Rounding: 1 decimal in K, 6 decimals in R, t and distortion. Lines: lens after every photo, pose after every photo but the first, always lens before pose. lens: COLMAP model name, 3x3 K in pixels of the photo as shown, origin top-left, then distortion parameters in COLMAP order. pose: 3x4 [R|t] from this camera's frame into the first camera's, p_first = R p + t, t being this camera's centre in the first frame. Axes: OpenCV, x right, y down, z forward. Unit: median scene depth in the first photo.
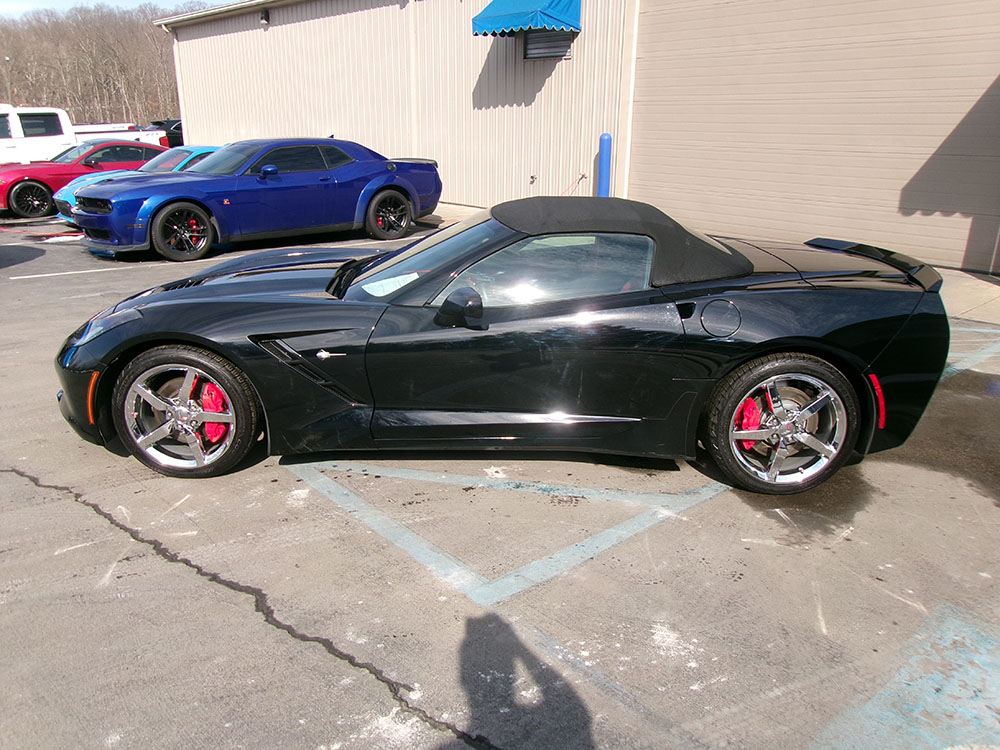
lens RADIAL K [[778.9, 0, 496.3], [0, 778.9, 380.3], [0, 0, 1]] dist [-0.015140, 0.030064]
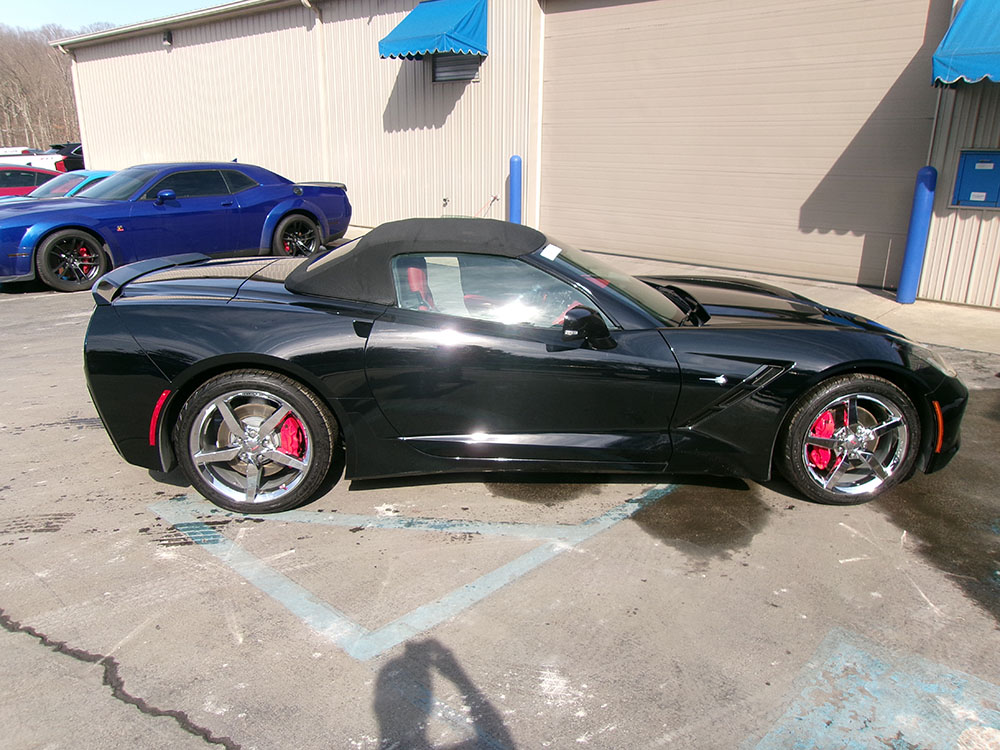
lens RADIAL K [[778.9, 0, 499.3], [0, 778.9, 379.6], [0, 0, 1]] dist [-0.015140, 0.030064]
pose [[0.995155, -0.030361, 0.093518, 0.054690], [0.032982, 0.999102, -0.026612, -0.011414], [-0.092626, 0.029567, 0.995262, 0.041900]]
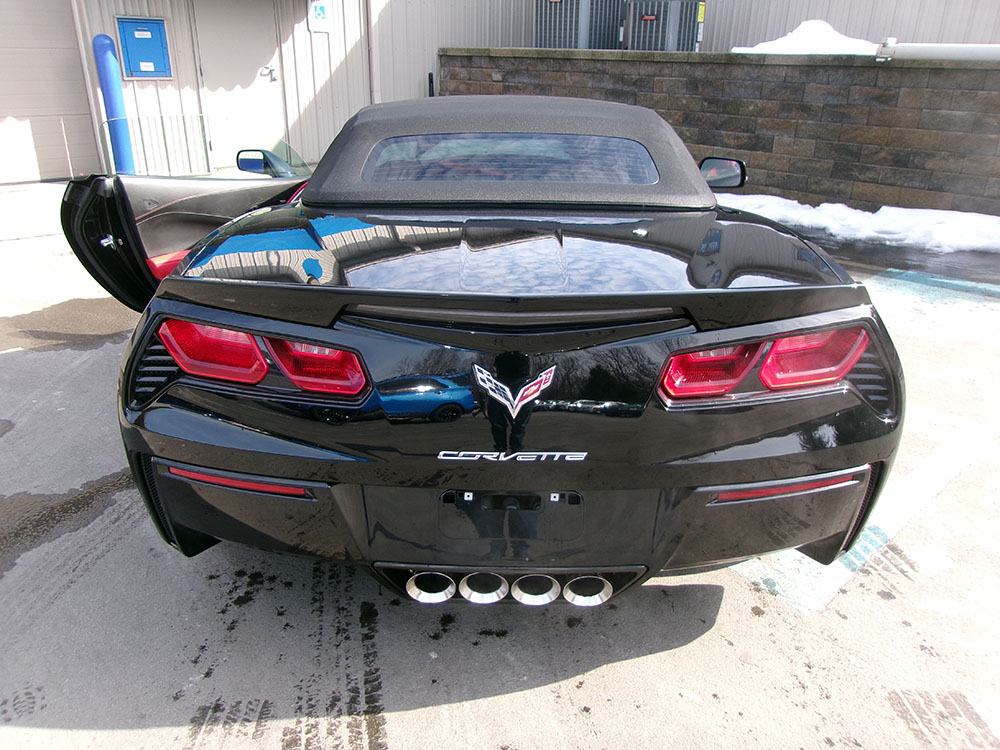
lens RADIAL K [[778.9, 0, 493.8], [0, 778.9, 366.8], [0, 0, 1]] dist [-0.015140, 0.030064]
pose [[-0.048613, -0.389099, 0.919912, -0.771973], [0.297103, 0.873680, 0.385244, -0.352532], [-0.953607, 0.292037, 0.073130, 1.231176]]
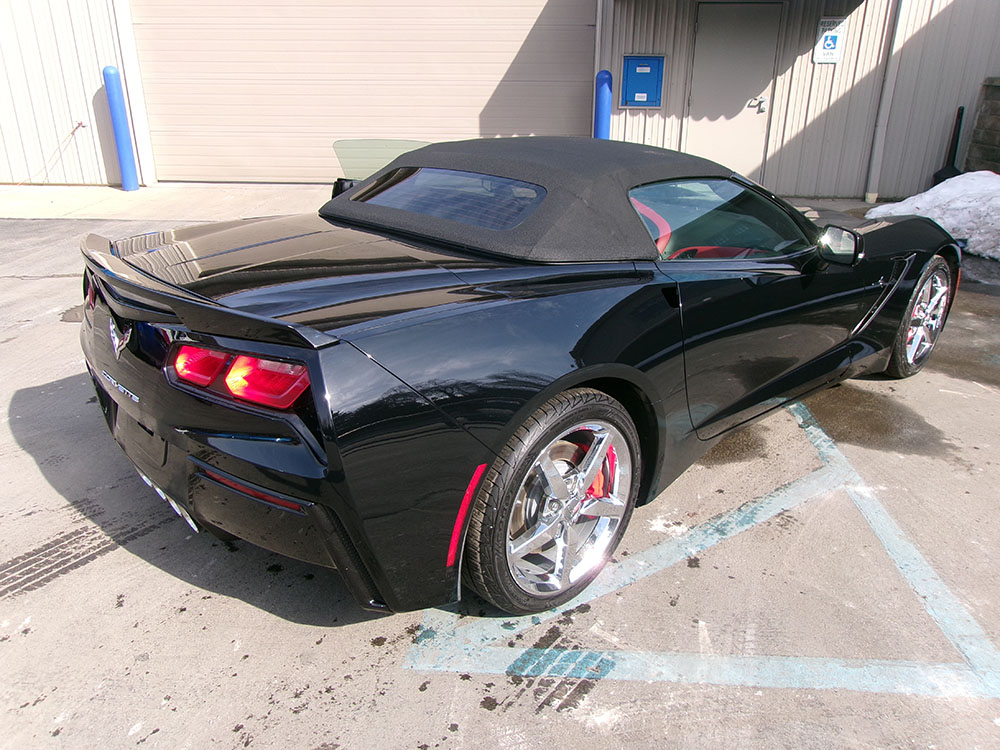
lens RADIAL K [[778.9, 0, 496.3], [0, 778.9, 370.5], [0, 0, 1]] dist [-0.015140, 0.030064]
pose [[0.696774, -0.270906, 0.664165, -0.595532], [0.229862, 0.961436, 0.151013, -0.179903], [-0.679462, 0.047444, 0.732175, 0.610720]]
